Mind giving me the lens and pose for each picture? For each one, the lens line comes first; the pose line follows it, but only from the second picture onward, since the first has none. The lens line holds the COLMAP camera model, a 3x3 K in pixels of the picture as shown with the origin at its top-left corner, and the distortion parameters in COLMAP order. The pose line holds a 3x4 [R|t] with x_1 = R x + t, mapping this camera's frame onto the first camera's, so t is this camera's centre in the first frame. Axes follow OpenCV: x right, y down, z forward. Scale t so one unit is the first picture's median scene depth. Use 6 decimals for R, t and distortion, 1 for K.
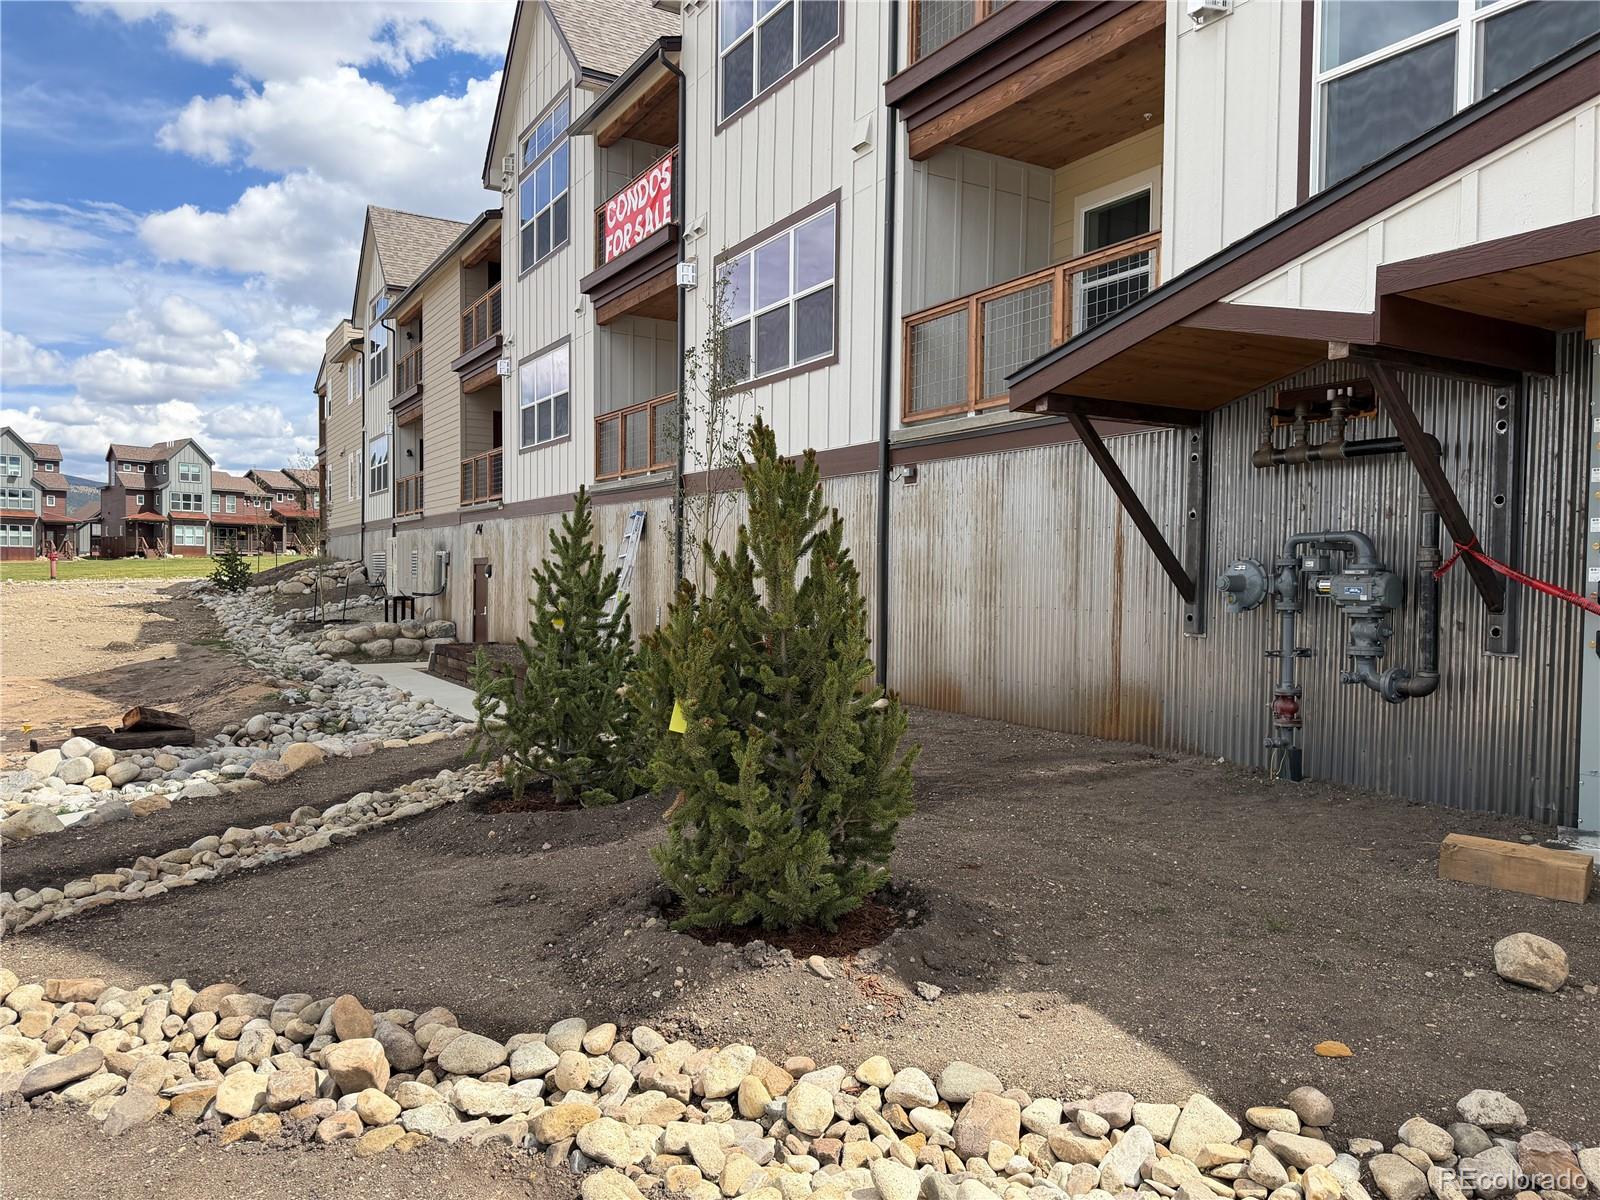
lens RADIAL K [[1126.7, 0, 800.3], [0, 1126.7, 631.5], [0, 0, 1]] dist [0.071077, -0.152130]
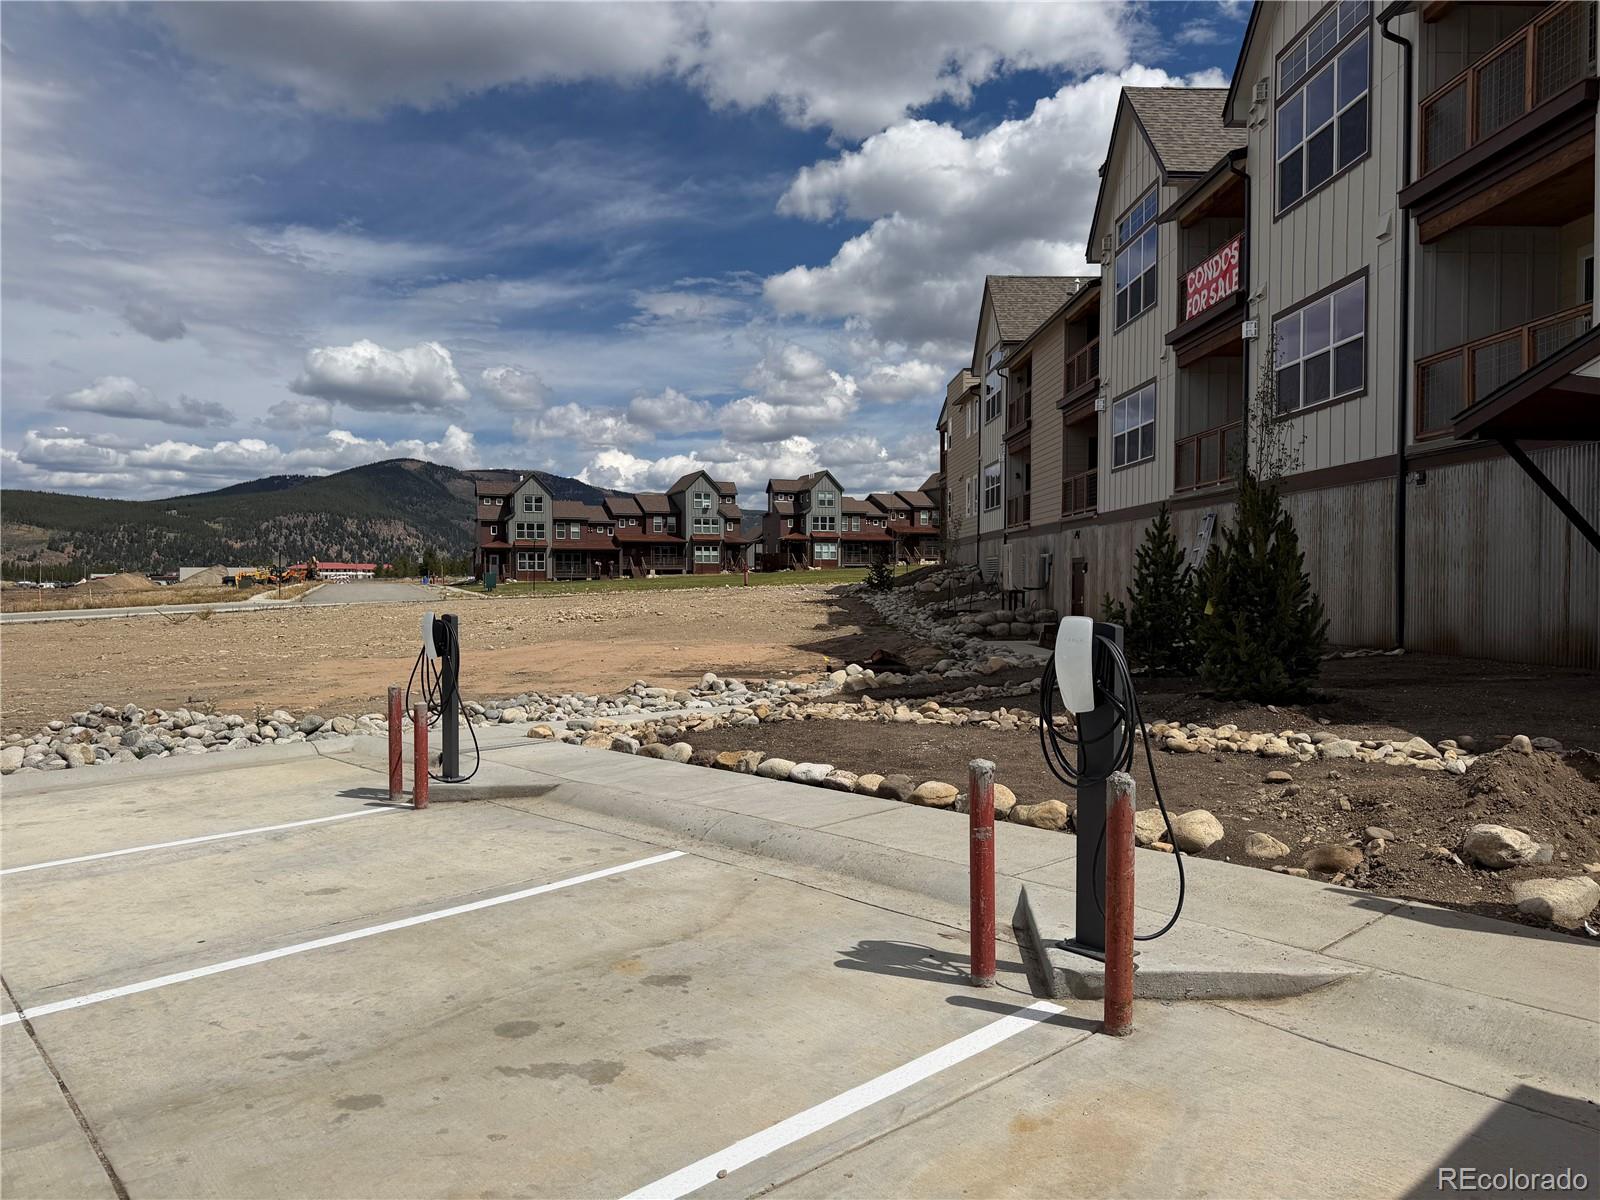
lens RADIAL K [[1097.1, 0, 794.0], [0, 1097.1, 647.6], [0, 0, 1]] dist [0.006937, -0.039287]
pose [[0.871609, 0.013351, -0.490020, 0.044662], [-0.008253, 0.999887, 0.012563, 0.025253], [0.490132, -0.006906, 0.871621, -0.244063]]
